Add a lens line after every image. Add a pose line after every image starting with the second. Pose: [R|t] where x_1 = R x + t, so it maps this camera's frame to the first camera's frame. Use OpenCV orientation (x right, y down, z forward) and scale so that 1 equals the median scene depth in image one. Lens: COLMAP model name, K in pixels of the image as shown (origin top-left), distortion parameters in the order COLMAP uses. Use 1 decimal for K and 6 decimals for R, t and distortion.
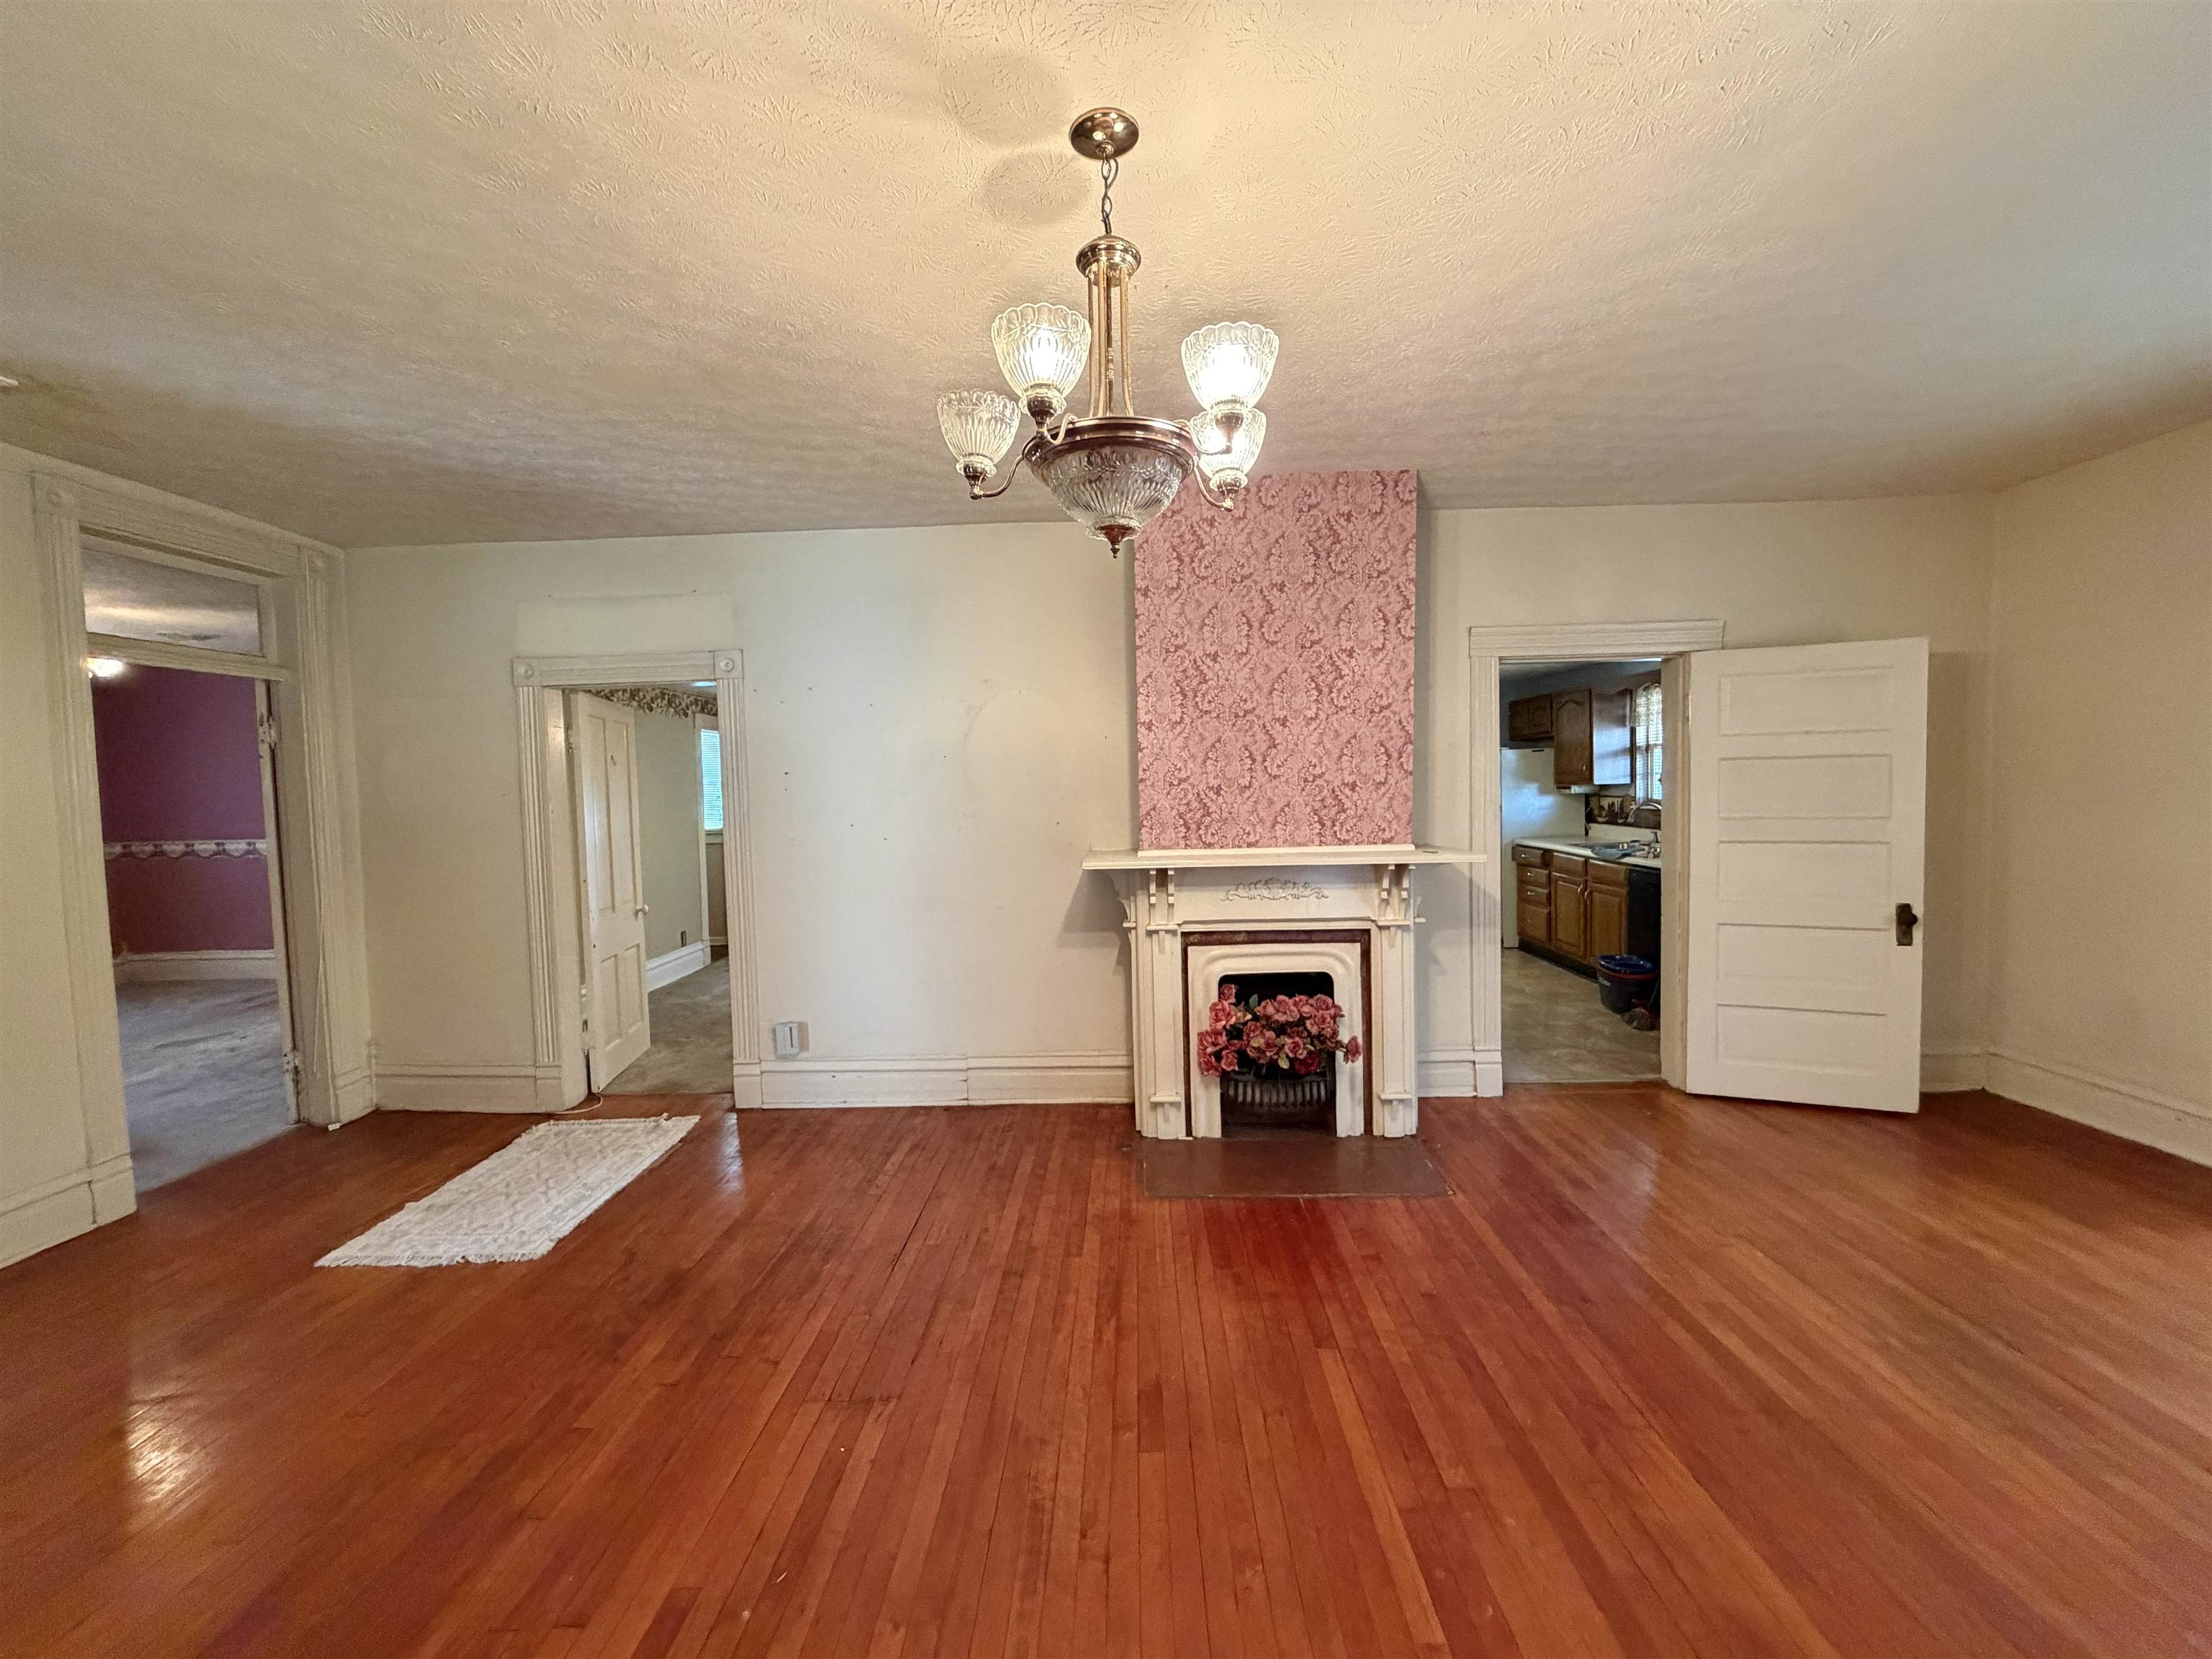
lens RADIAL K [[865.3, 0, 1107.3], [0, 865.3, 837.5], [0, 0, 1]] dist [0.000469, -0.000123]
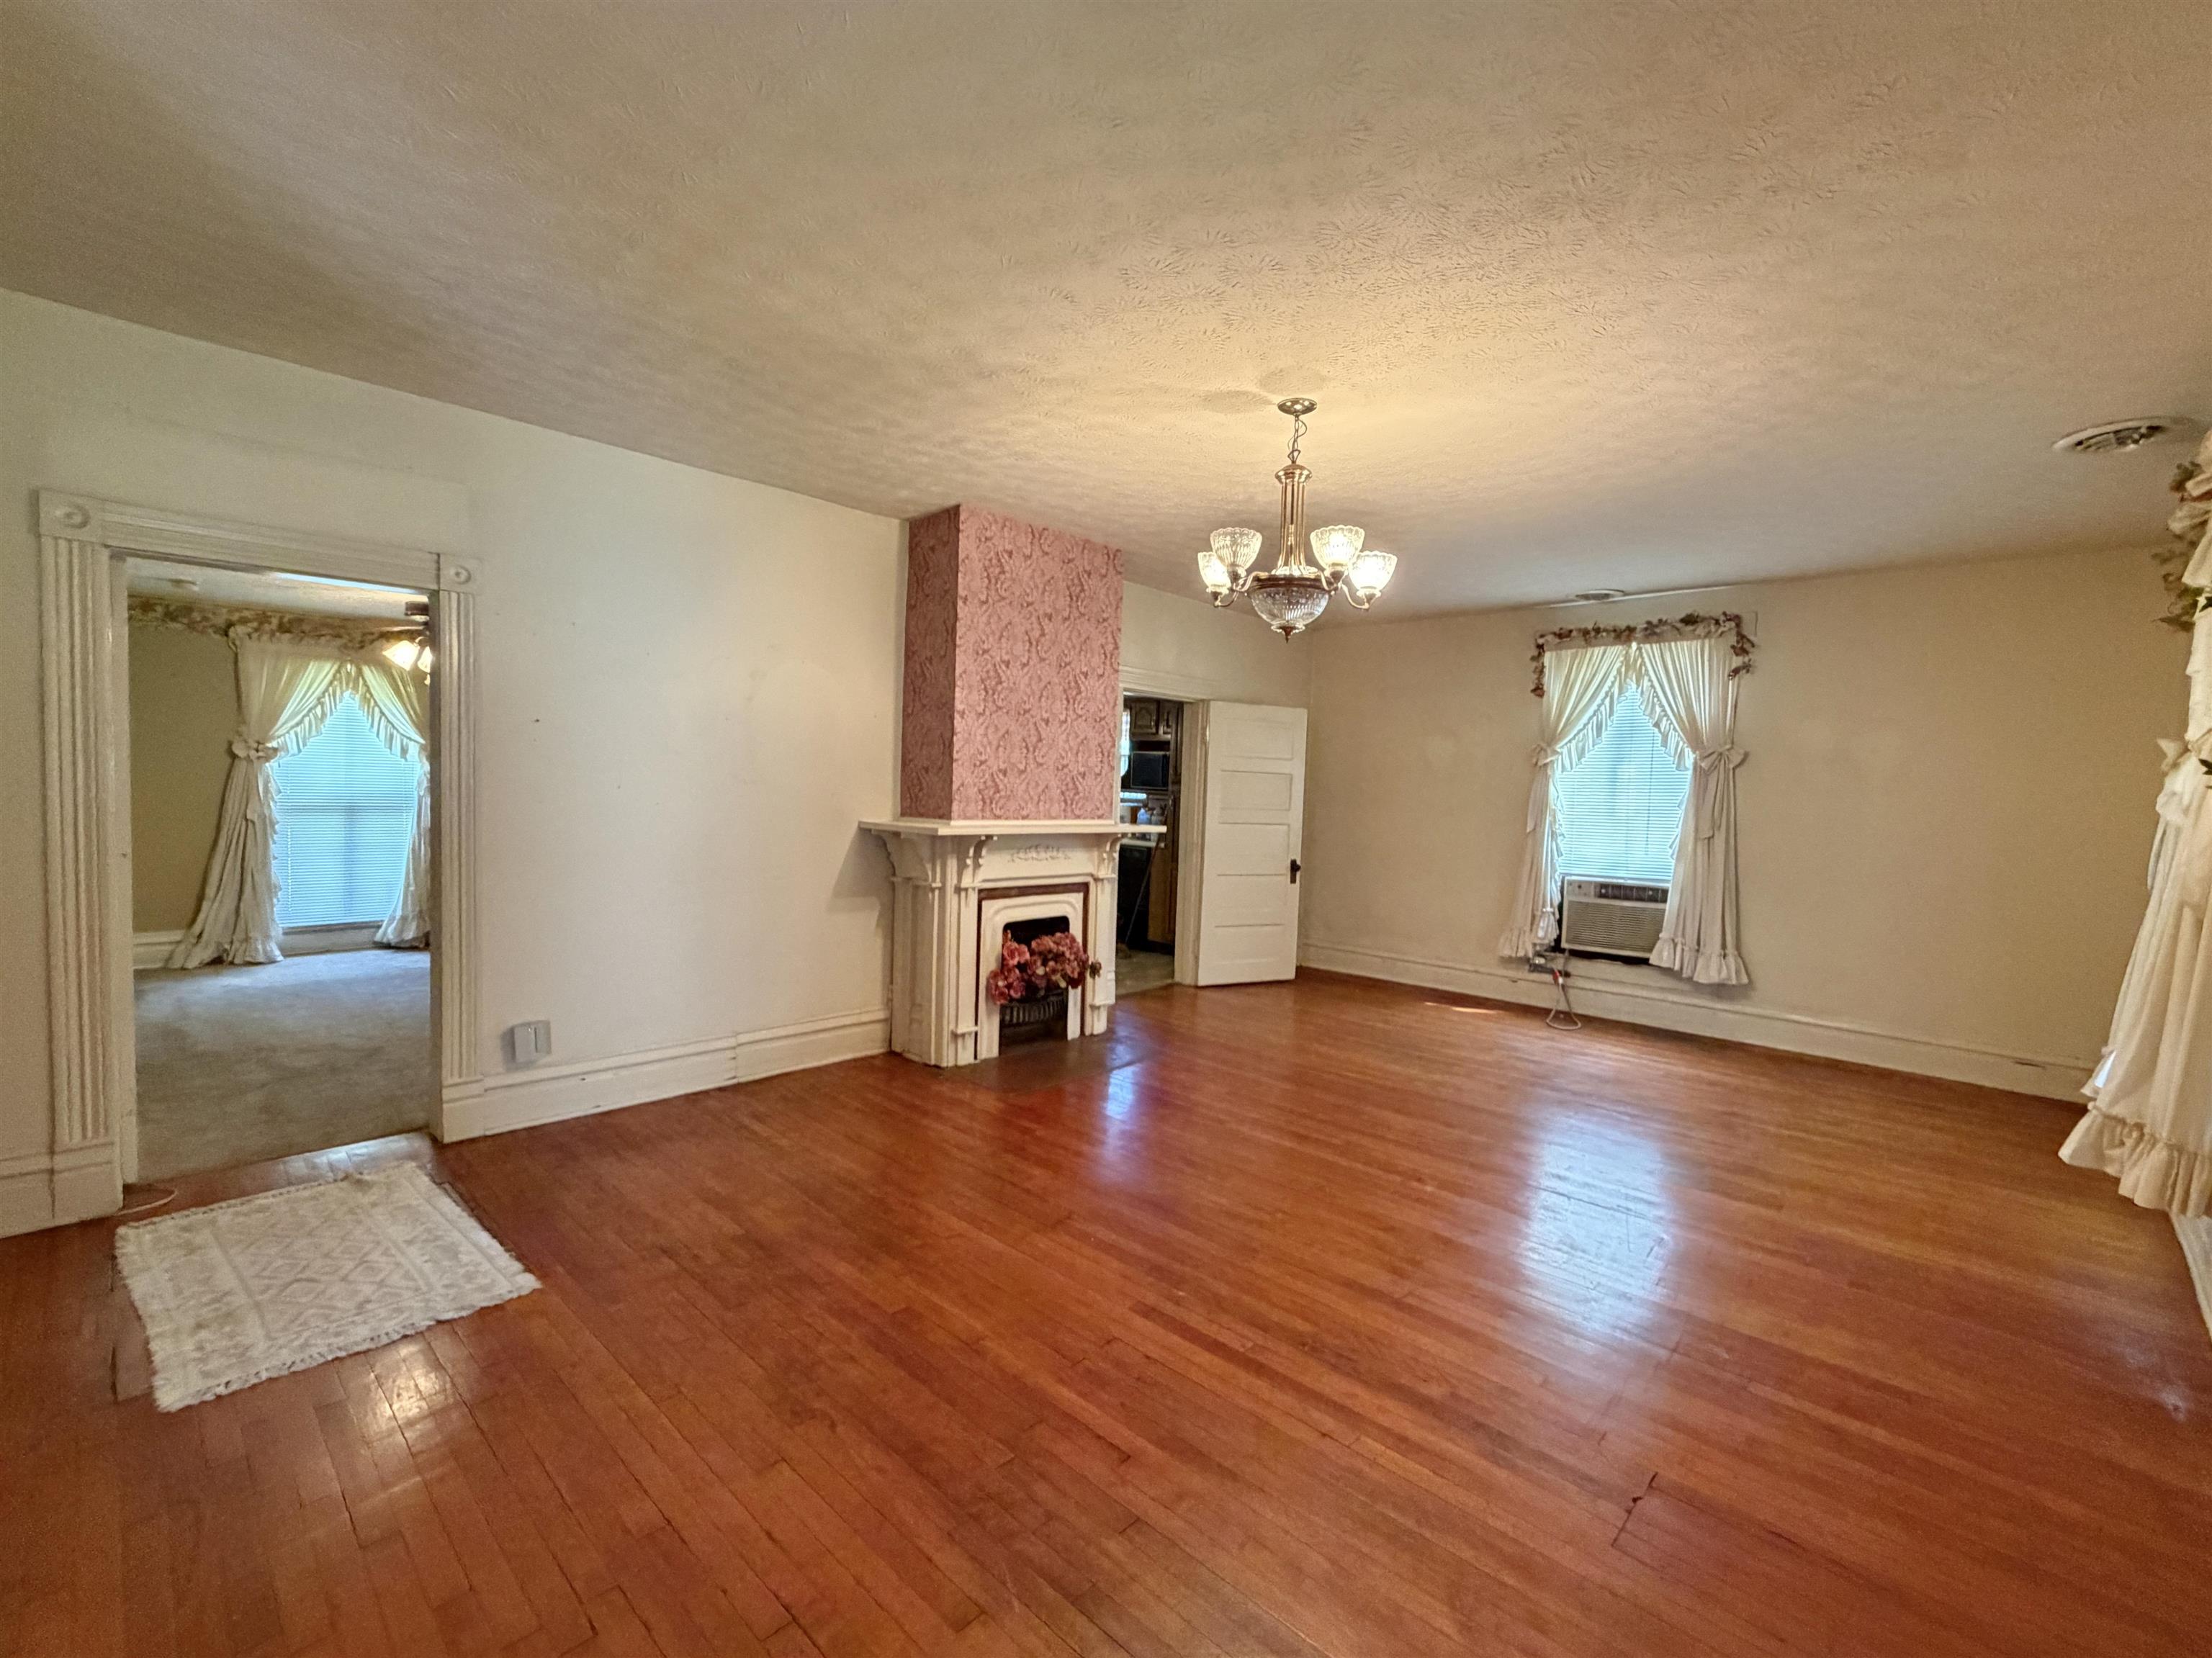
lens RADIAL K [[945.6, 0, 1128.2], [0, 945.6, 834.7], [0, 0, 1]] dist [0.002226, 0.000319]
pose [[0.667527, 0.008025, 0.744542, -0.748649], [-0.012255, 0.999925, 0.000210, 0.031269], [-0.744484, -0.009264, 0.667576, -0.026455]]
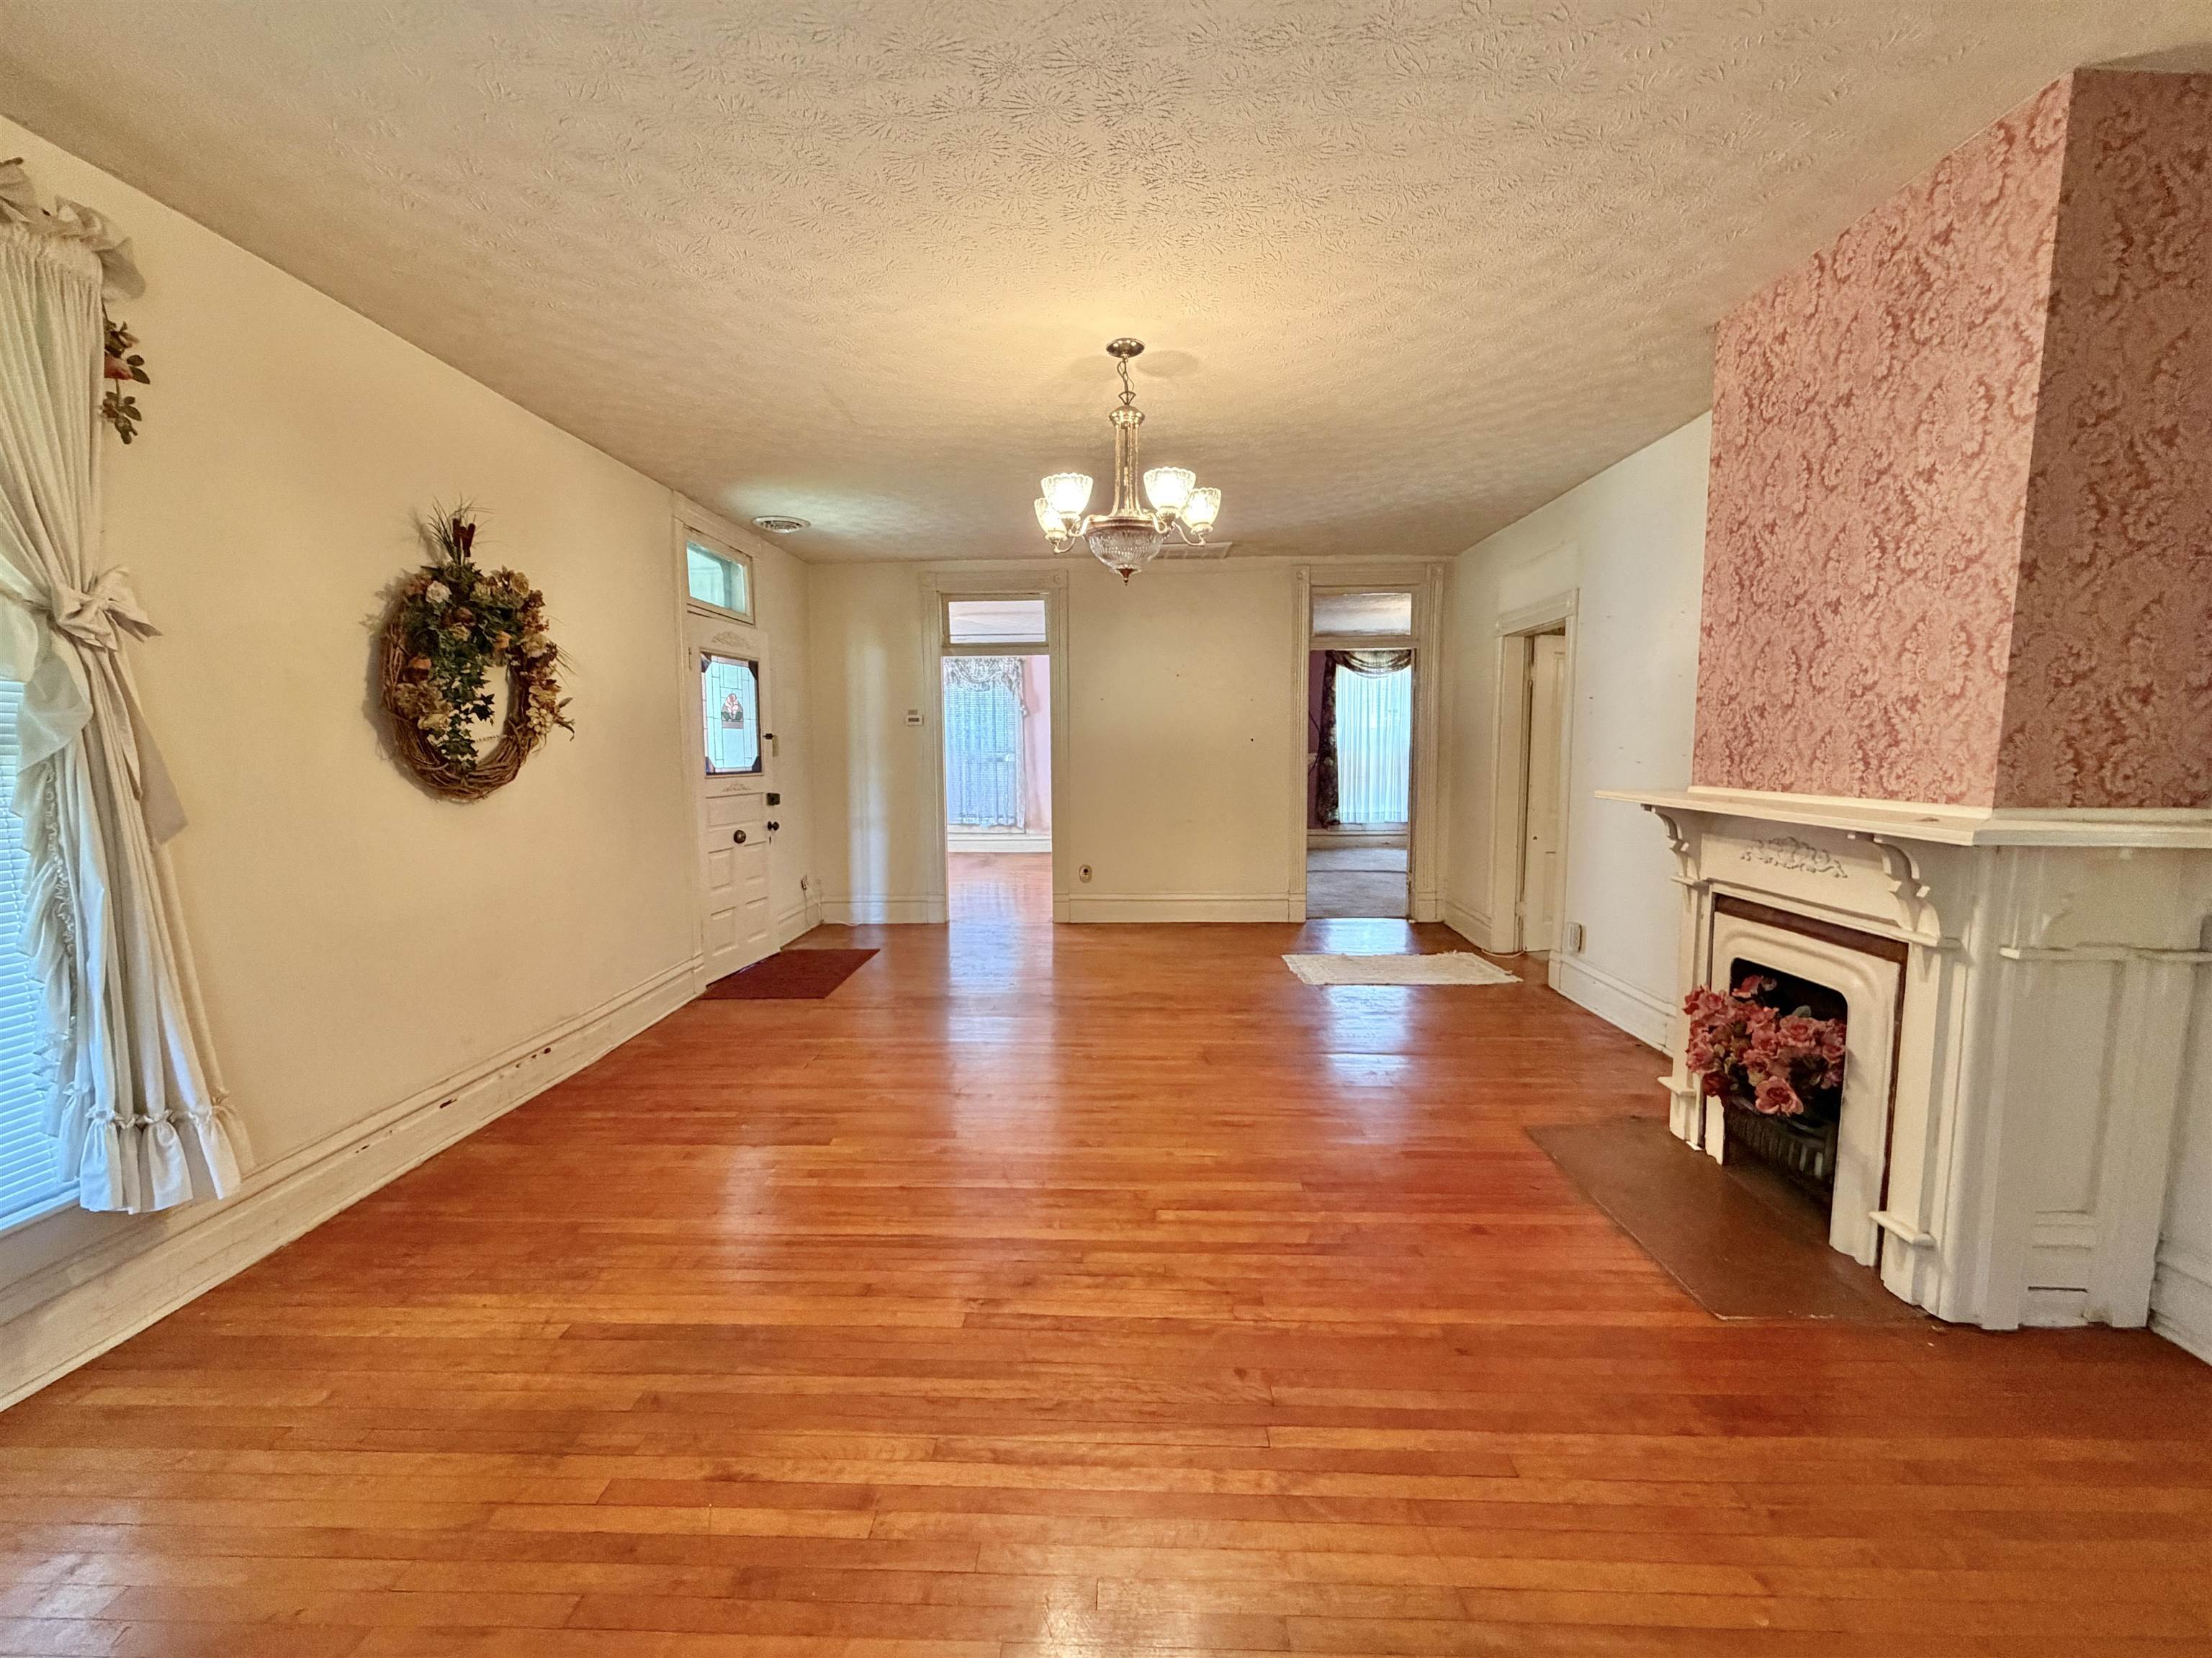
lens RADIAL K [[945.6, 0, 1128.2], [0, 945.6, 834.7], [0, 0, 1]] dist [0.002226, 0.000319]
pose [[0.024330, 0.123385, -0.992061, 0.922521], [-0.048867, 0.991315, 0.122093, -0.021973], [0.998509, 0.045509, 0.030149, 0.437979]]
